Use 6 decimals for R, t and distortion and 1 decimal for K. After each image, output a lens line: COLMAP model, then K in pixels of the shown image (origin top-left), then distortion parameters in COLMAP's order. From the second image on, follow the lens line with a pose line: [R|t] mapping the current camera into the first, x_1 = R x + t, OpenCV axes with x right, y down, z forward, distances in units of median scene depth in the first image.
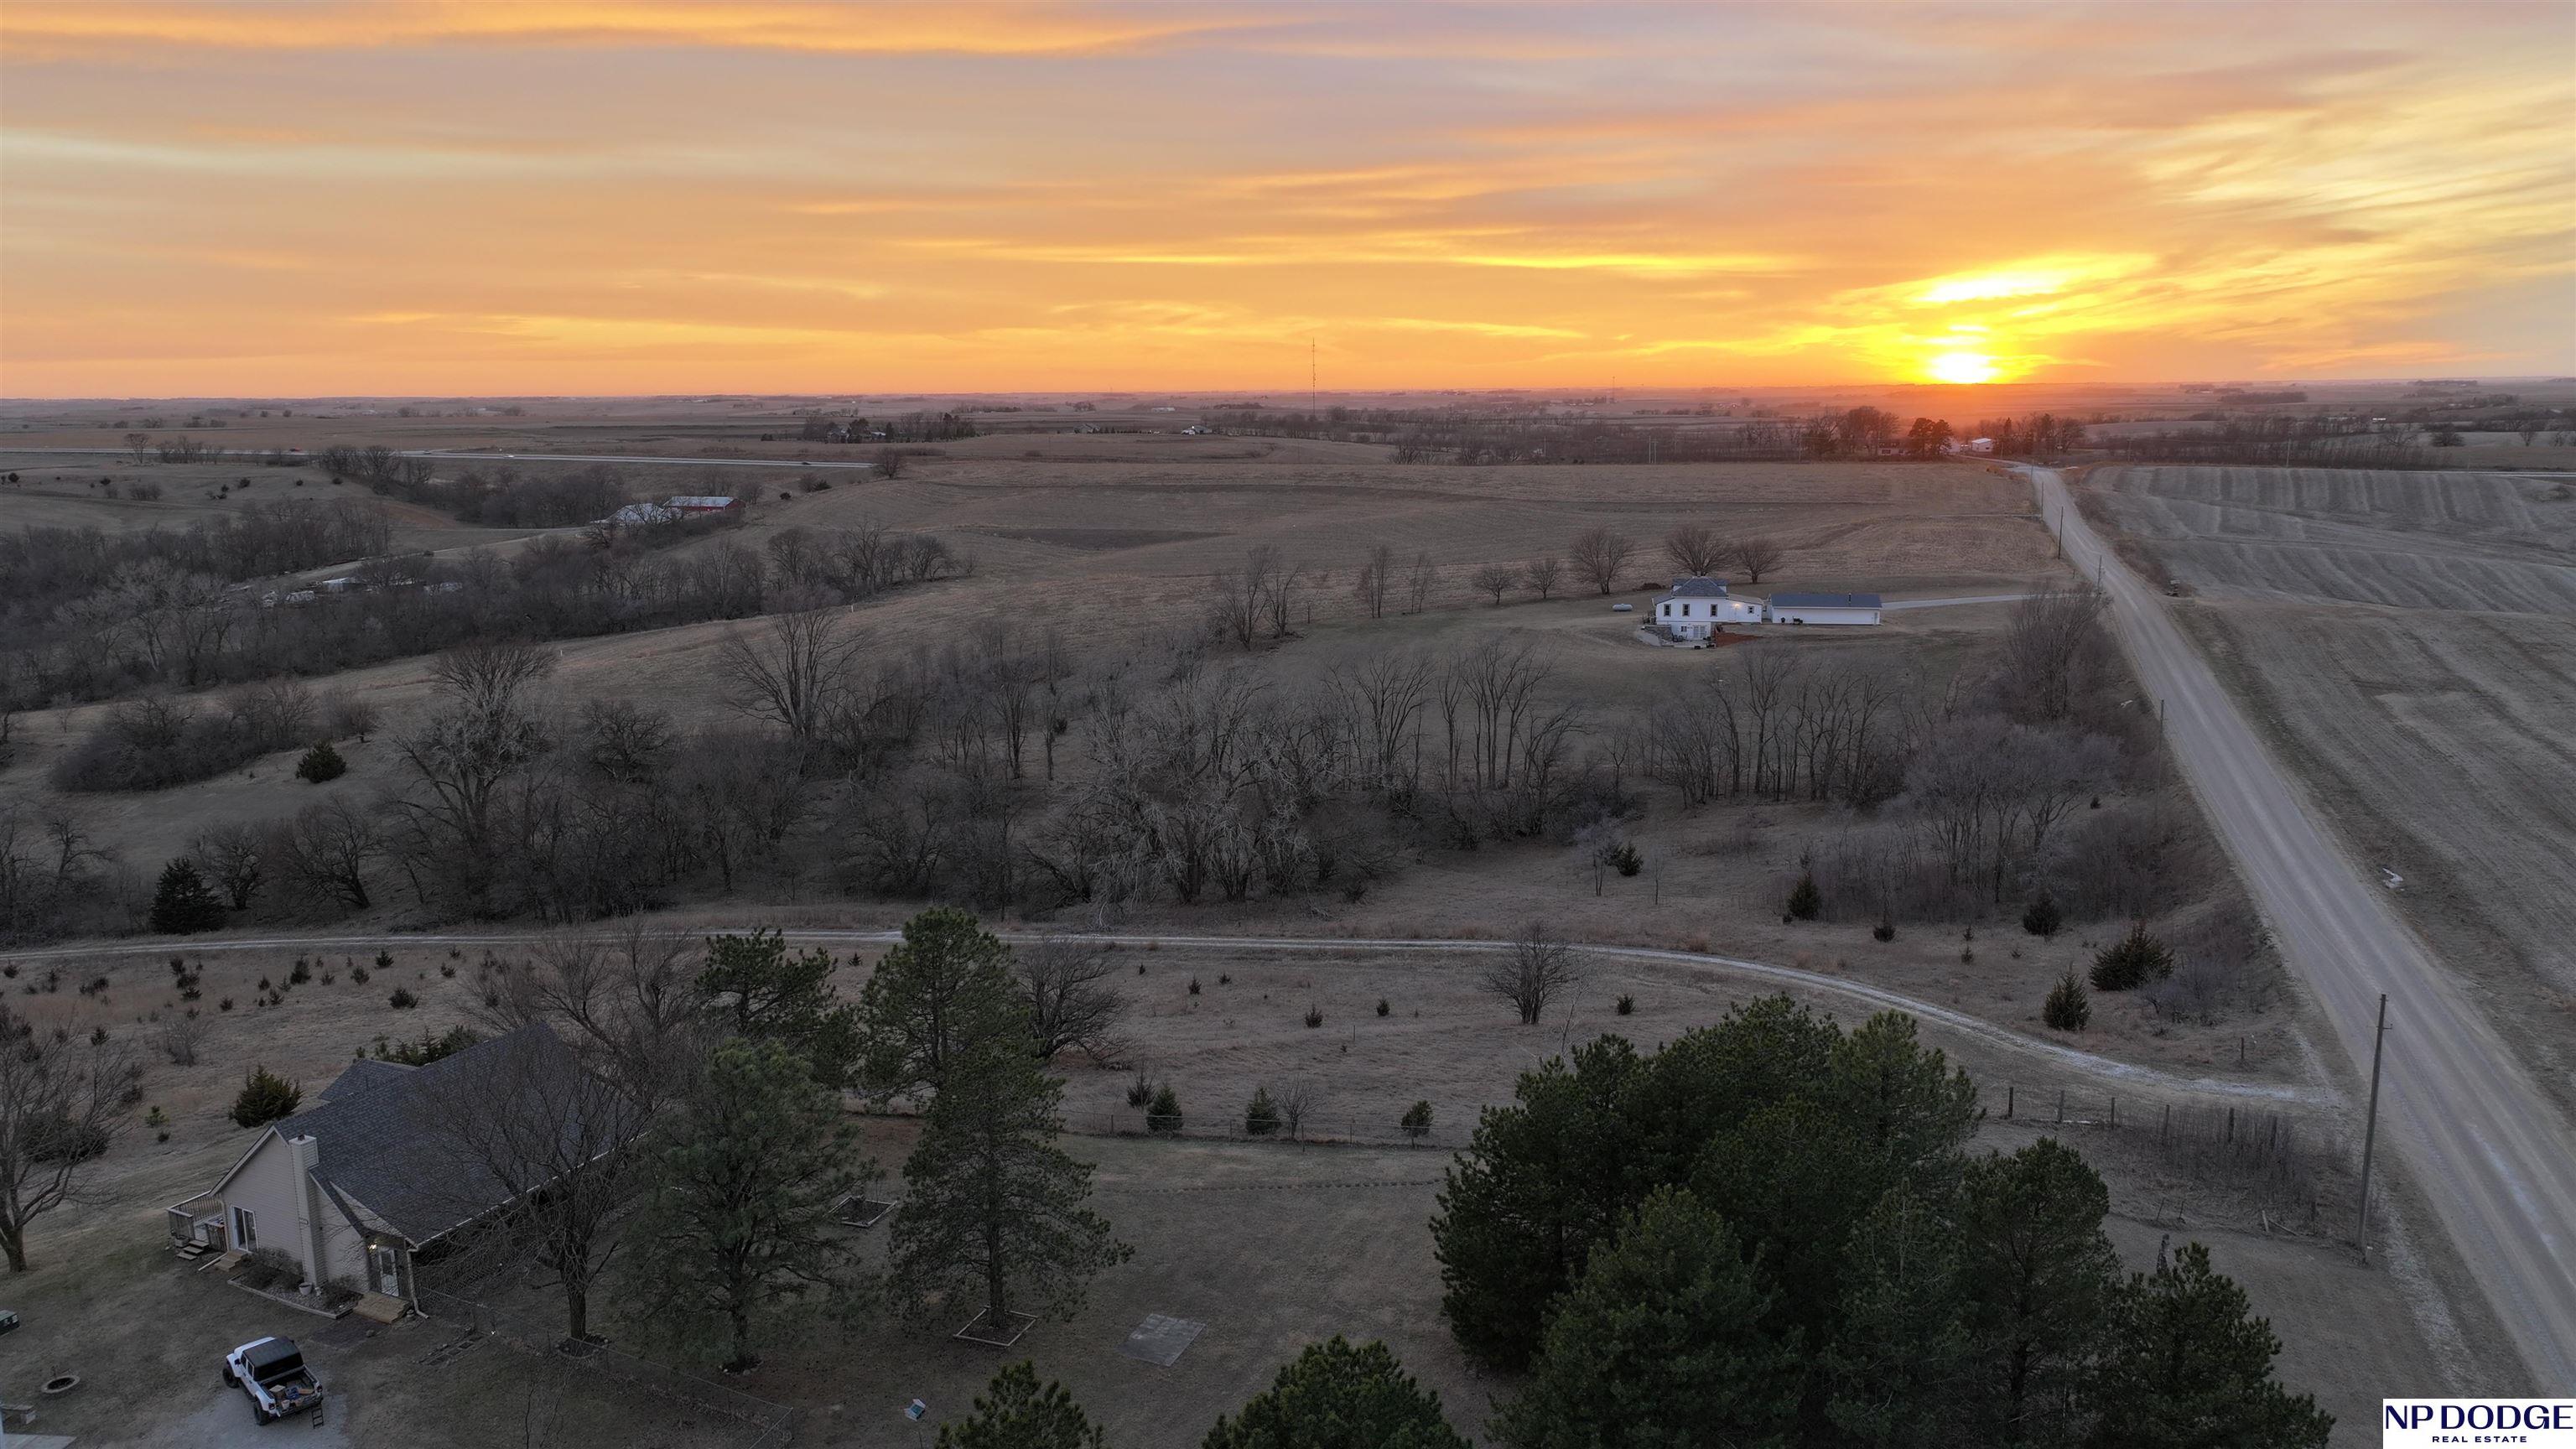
lens RADIAL K [[1808.0, 0, 1294.7], [0, 1808.0, 718.5], [0, 0, 1]] dist [-0.015251, 0.033442]
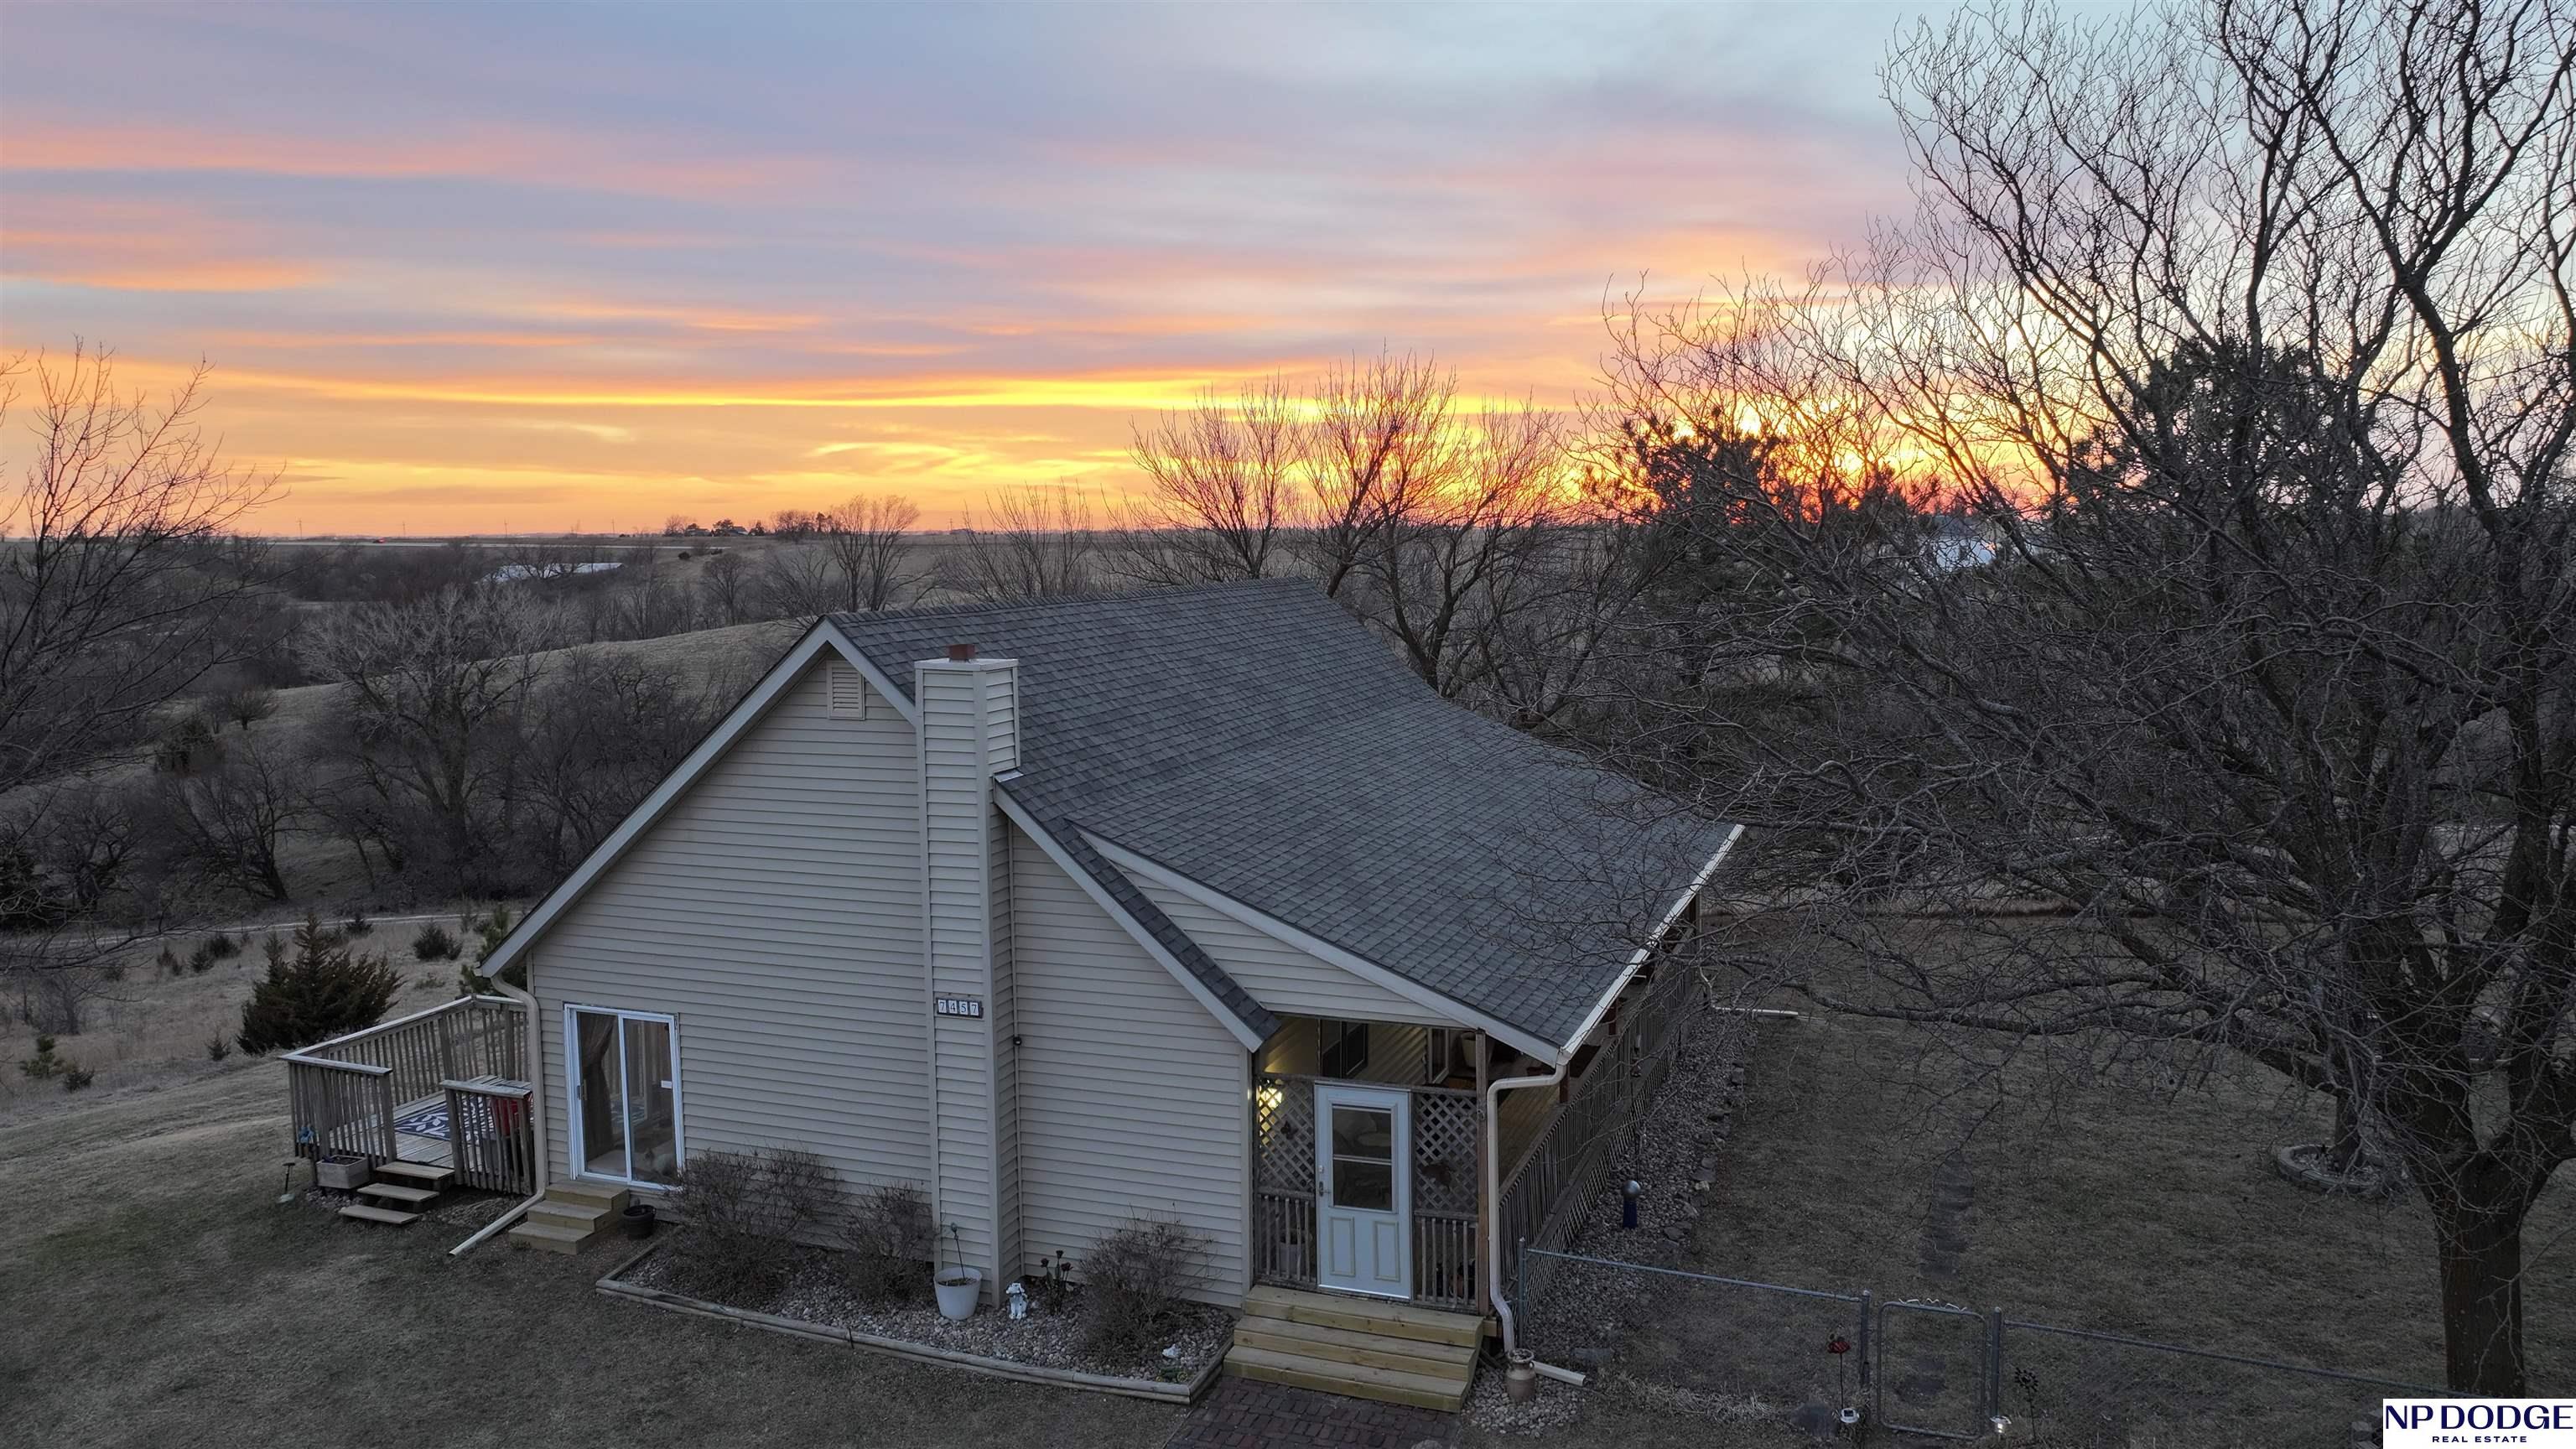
lens RADIAL K [[1808.0, 0, 1294.7], [0, 1808.0, 718.5], [0, 0, 1]] dist [-0.015251, 0.033442]
pose [[0.995868, -0.011597, 0.090072, -0.198807], [0.018459, 0.996958, -0.075728, 0.097964], [-0.088919, 0.077077, 0.993052, 0.284720]]
